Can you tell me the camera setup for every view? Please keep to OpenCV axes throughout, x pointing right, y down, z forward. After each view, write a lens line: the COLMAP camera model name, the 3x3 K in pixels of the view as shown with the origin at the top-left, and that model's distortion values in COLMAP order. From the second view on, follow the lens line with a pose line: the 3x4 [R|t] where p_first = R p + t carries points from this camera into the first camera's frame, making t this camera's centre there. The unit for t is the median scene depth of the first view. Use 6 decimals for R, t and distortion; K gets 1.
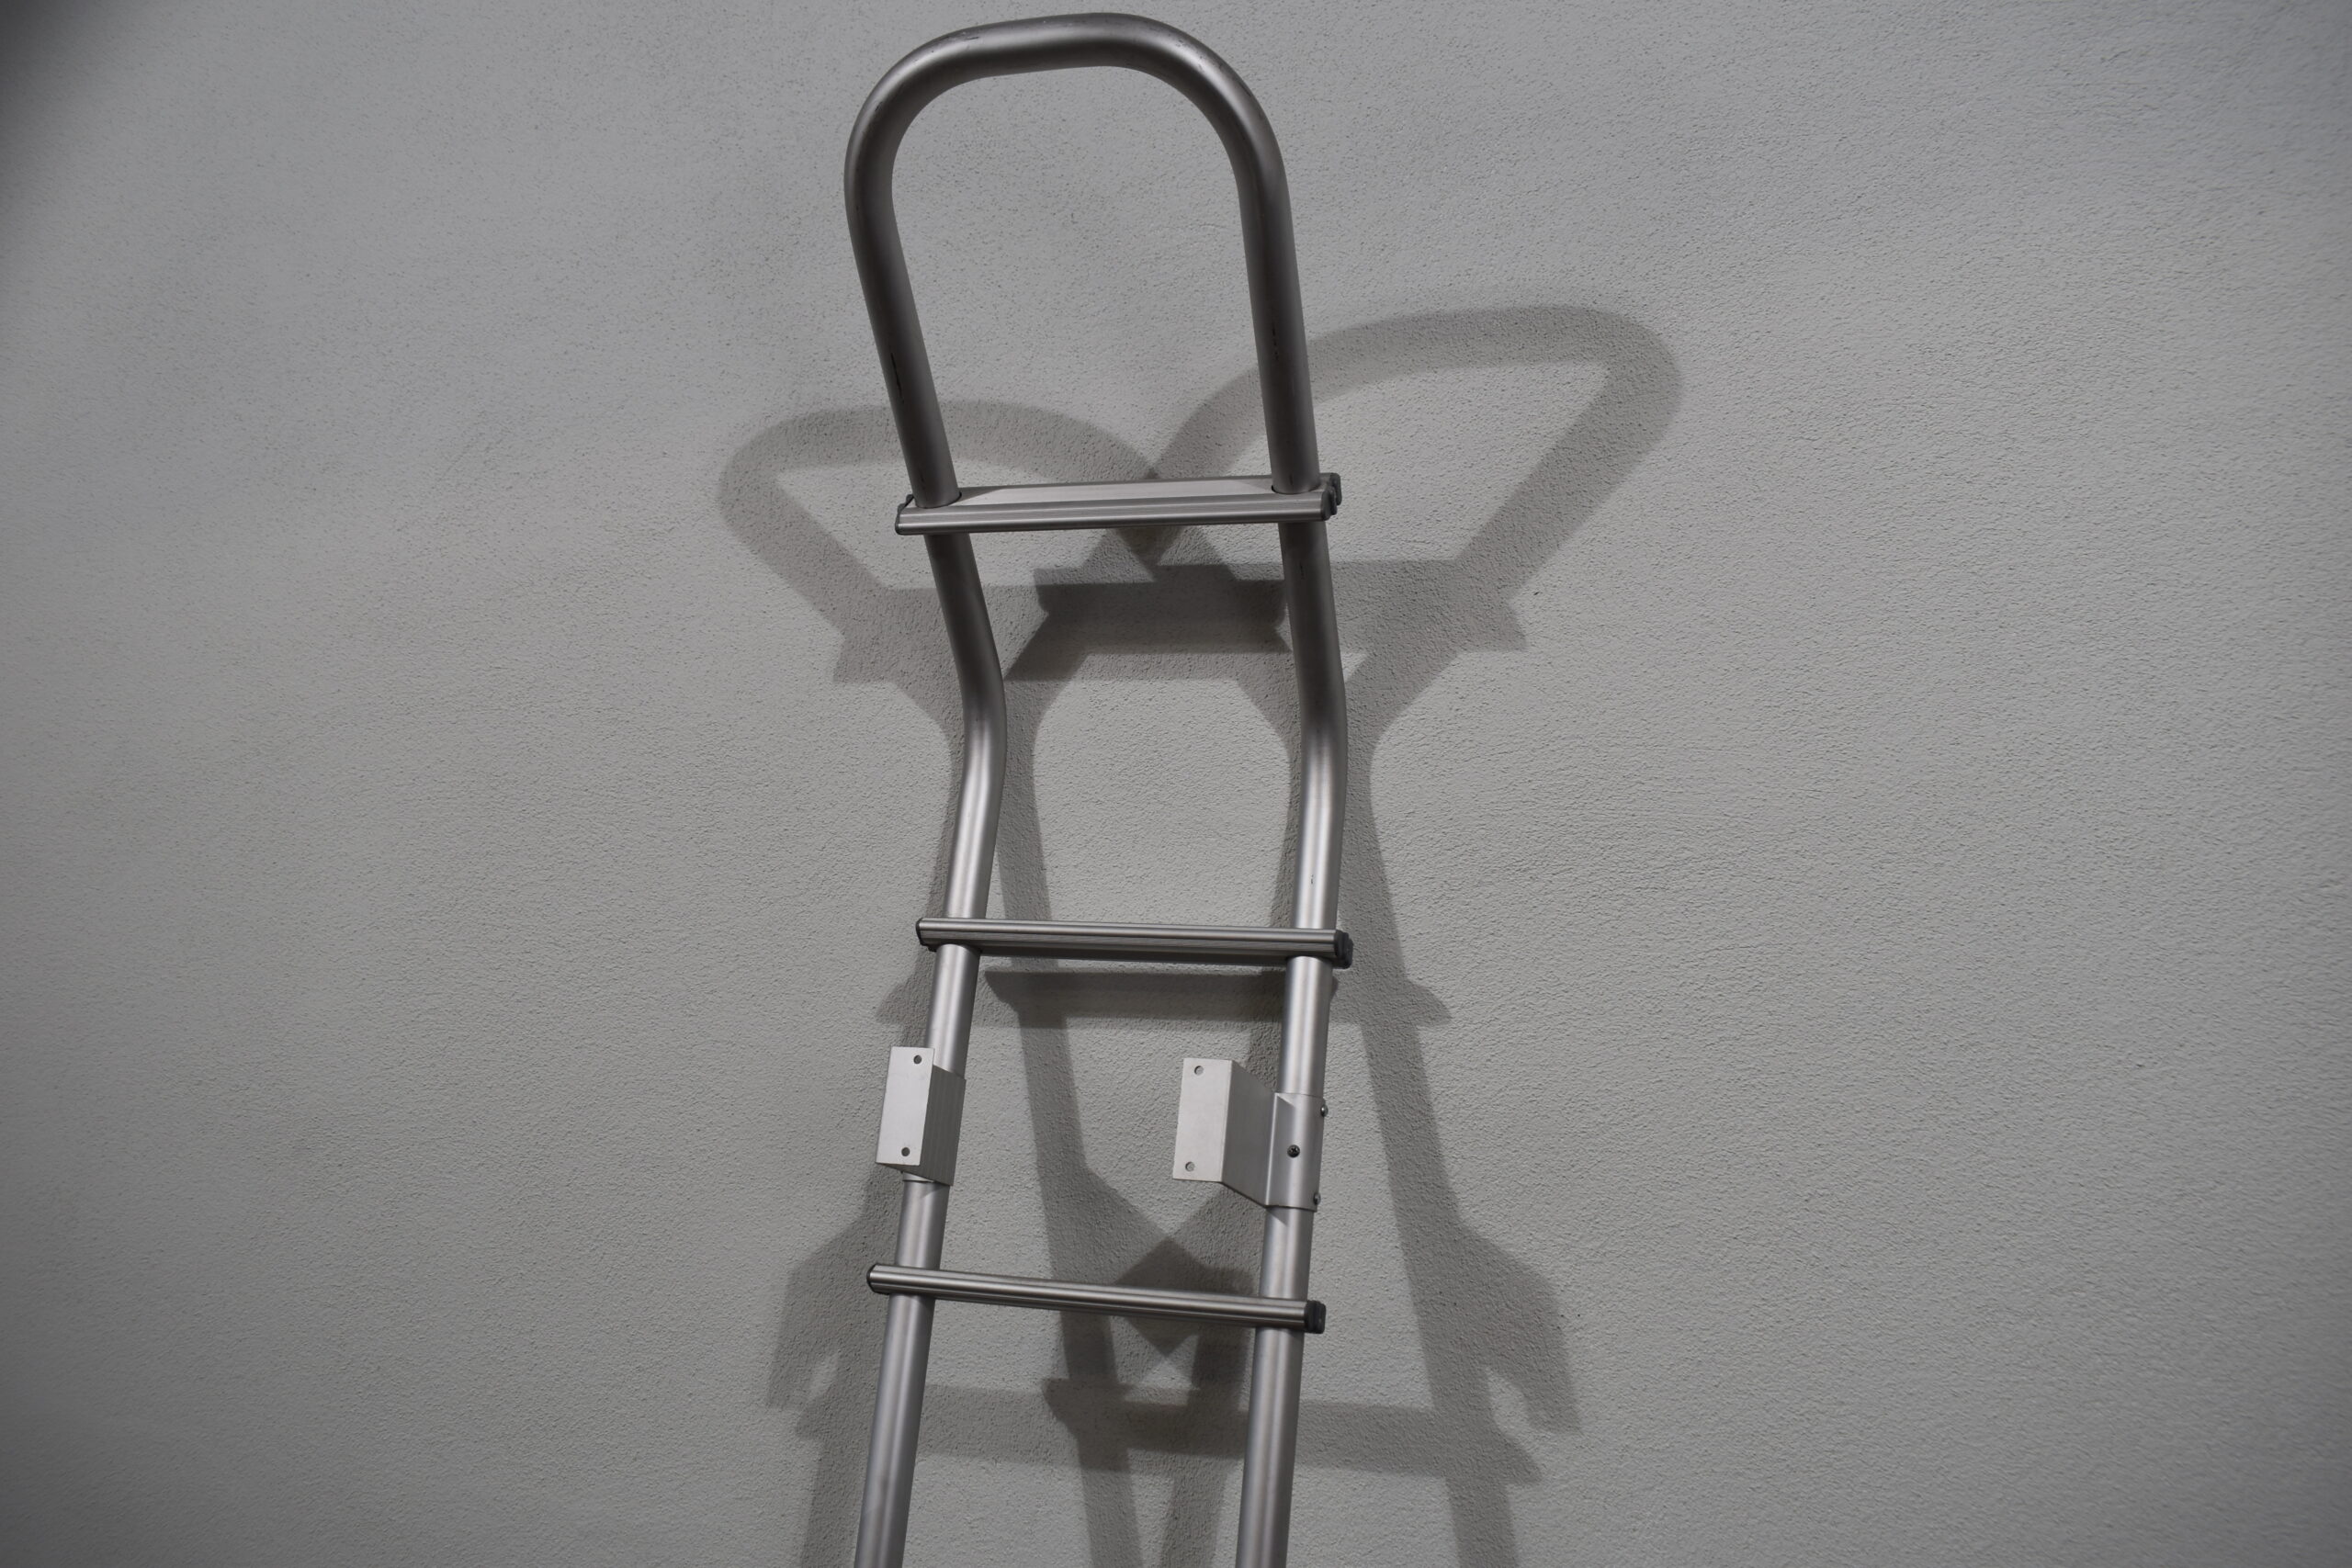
lens RADIAL K [[1816.0, 0, 1166.6], [0, 1816.0, 789.4], [0, 0, 1]] dist [-0.101536, 0.018434]
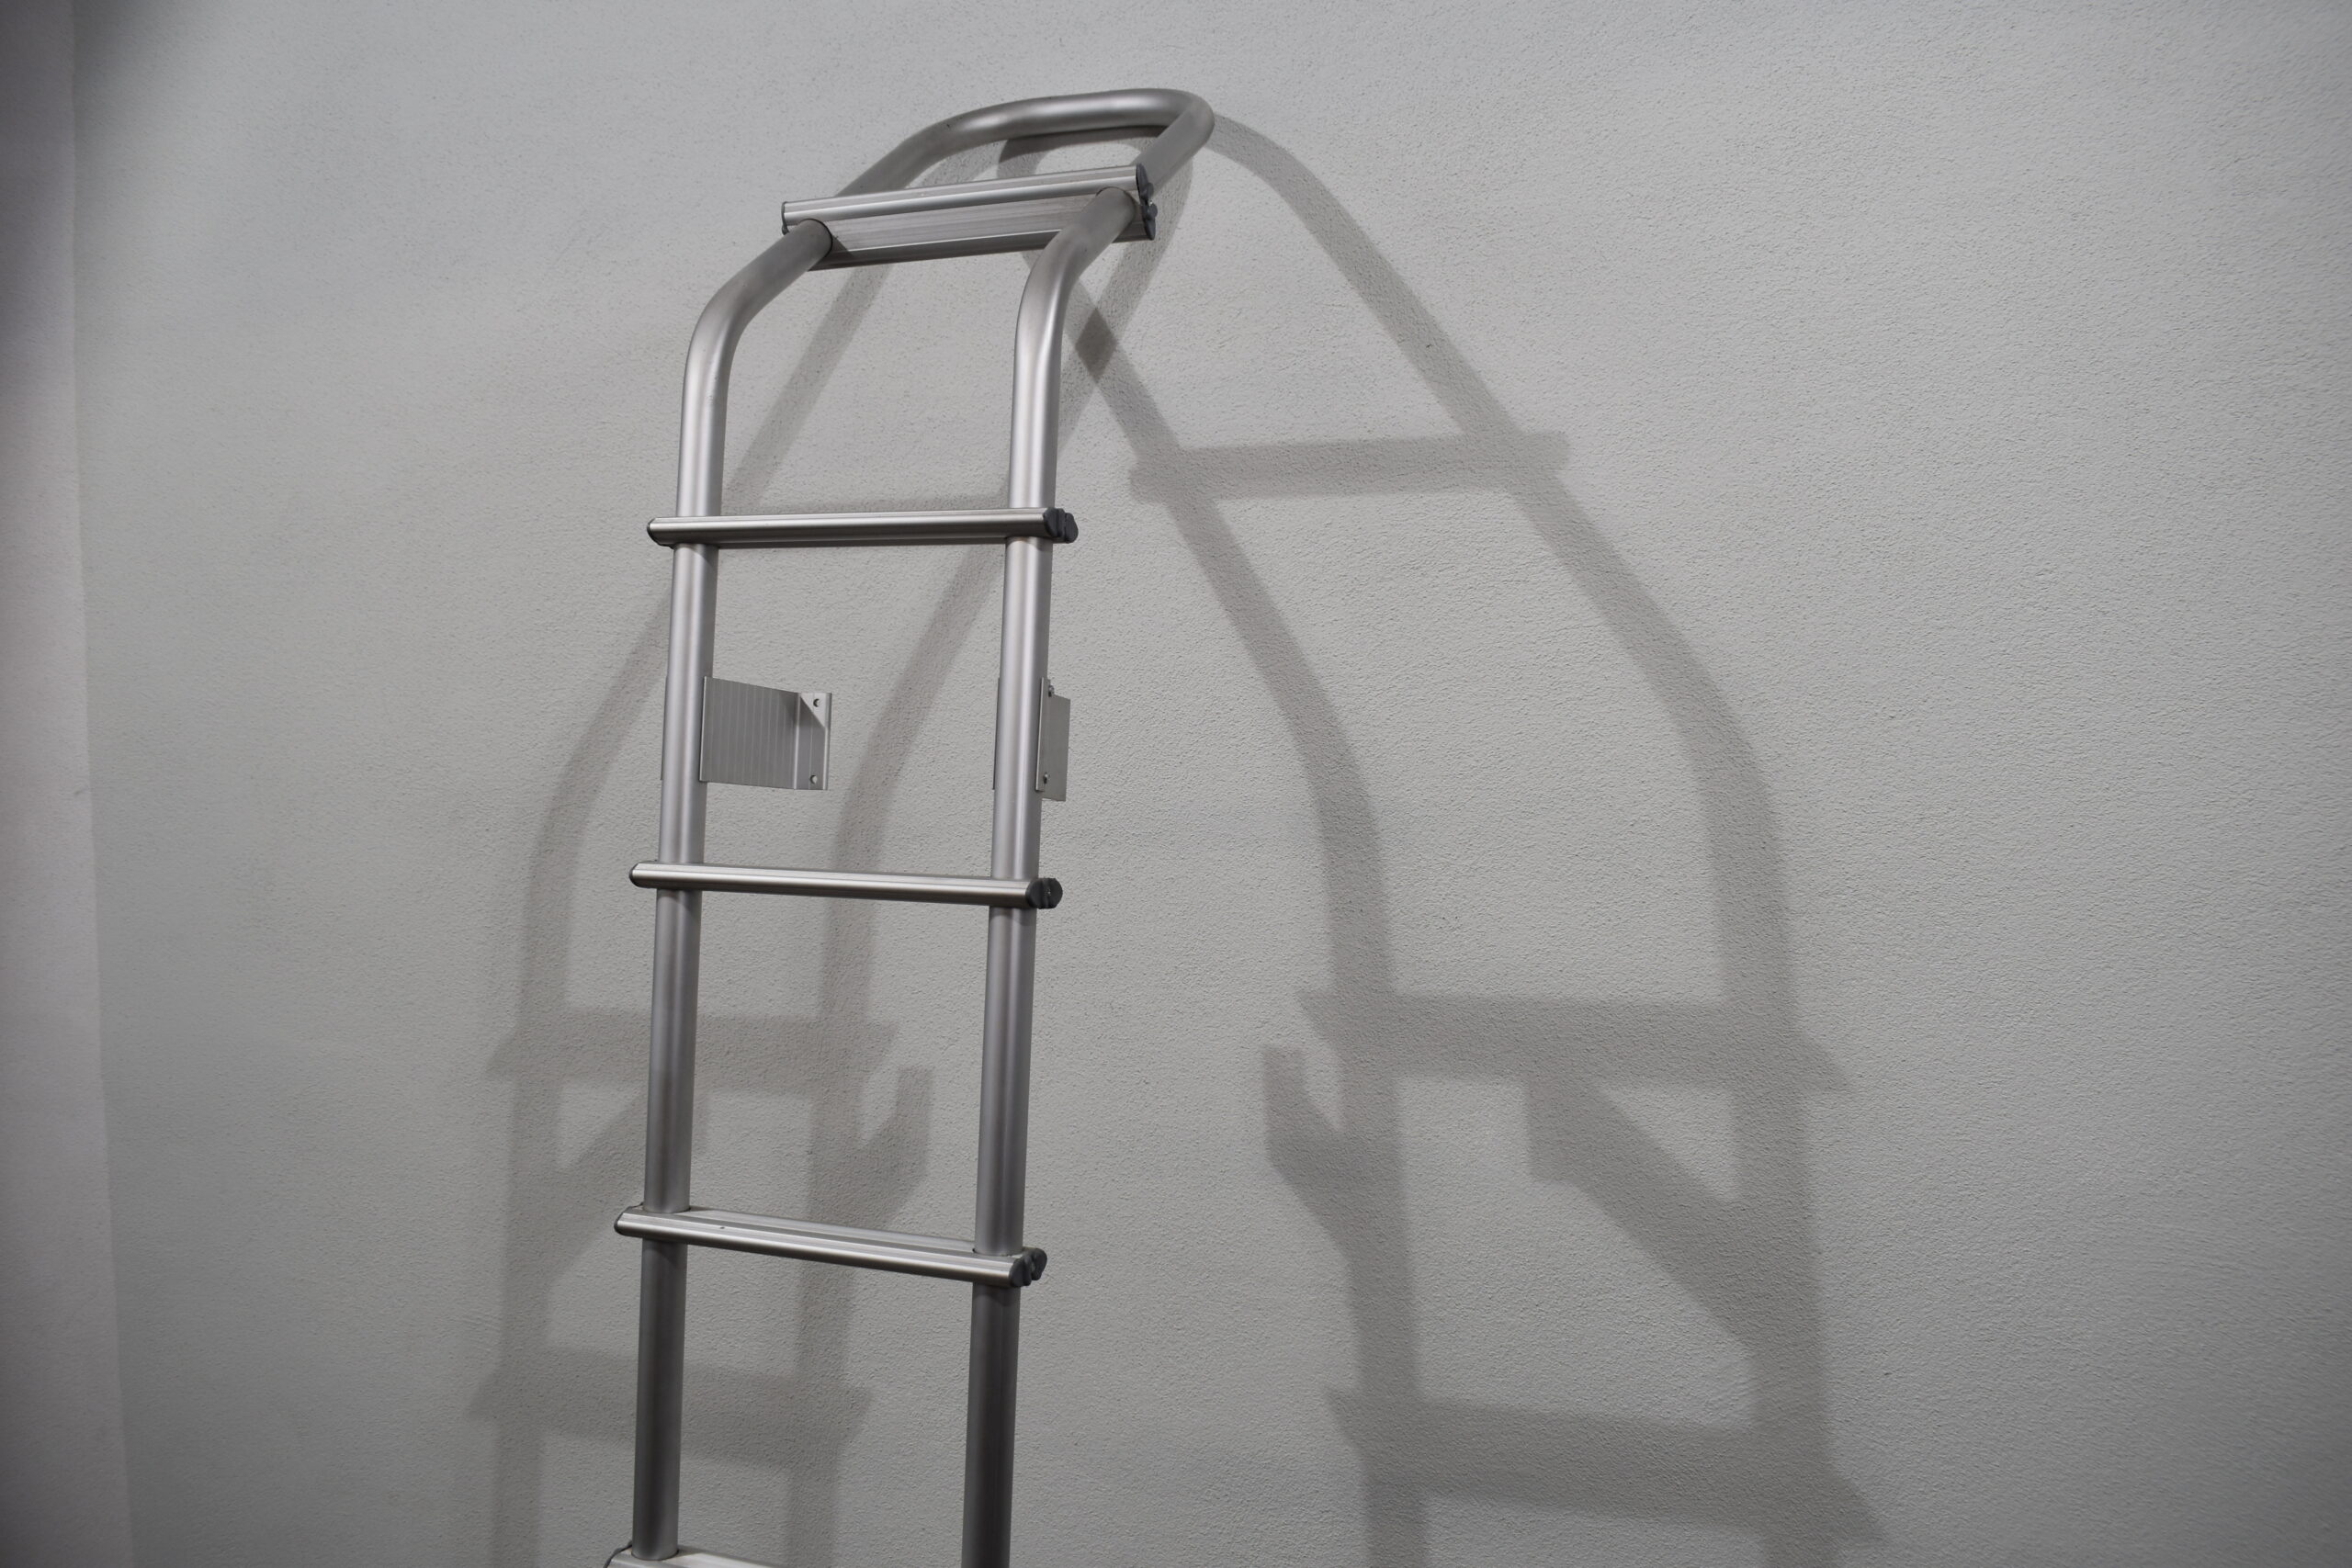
lens RADIAL K [[1816.0, 0, 1165.1], [0, 1816.0, 787.9], [0, 0, 1]] dist [-0.101536, 0.018434]
pose [[0.999161, 0.000238, -0.040959, 0.072715], [0.004205, 0.994102, 0.108363, 0.058581], [0.040744, -0.108445, 0.993267, -0.273601]]
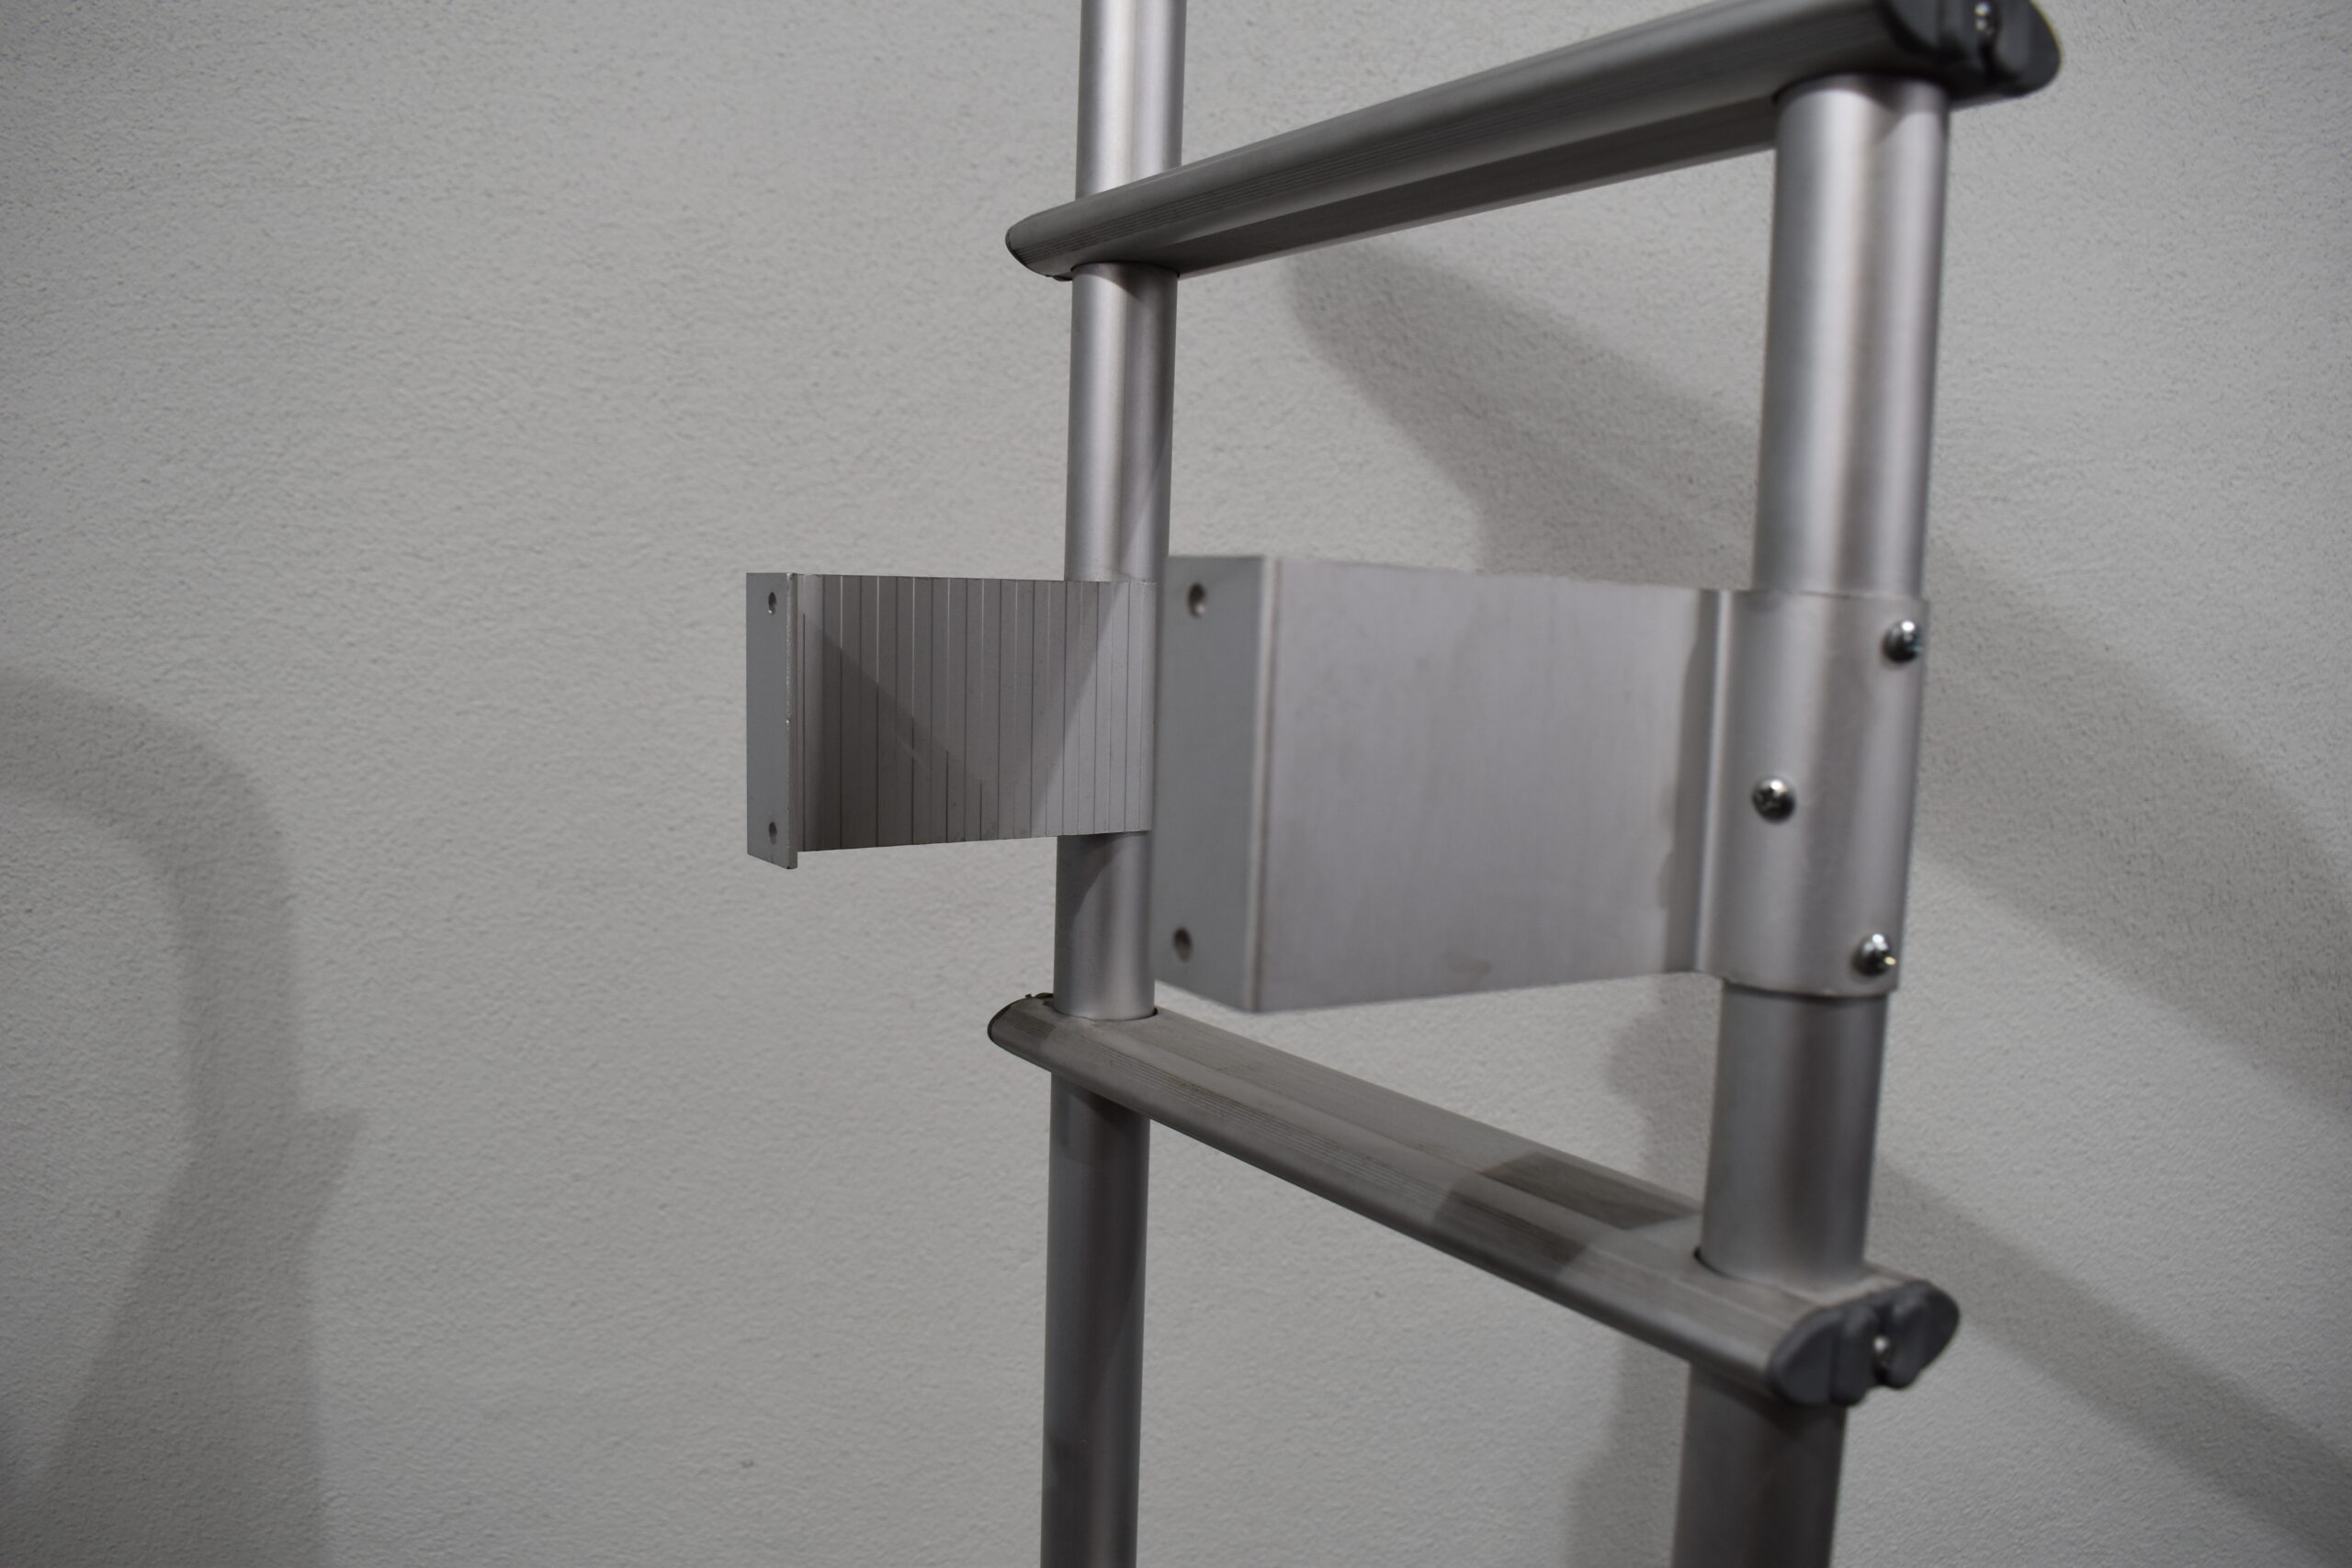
lens RADIAL K [[1816.0, 0, 1209.6], [0, 1816.0, 788.0], [0, 0, 1]] dist [-0.101536, 0.018434]
pose [[0.933951, -0.019620, 0.356861, -0.352213], [-0.032933, 0.989520, 0.140591, 0.080625], [-0.355880, -0.143058, 0.923517, 0.335926]]
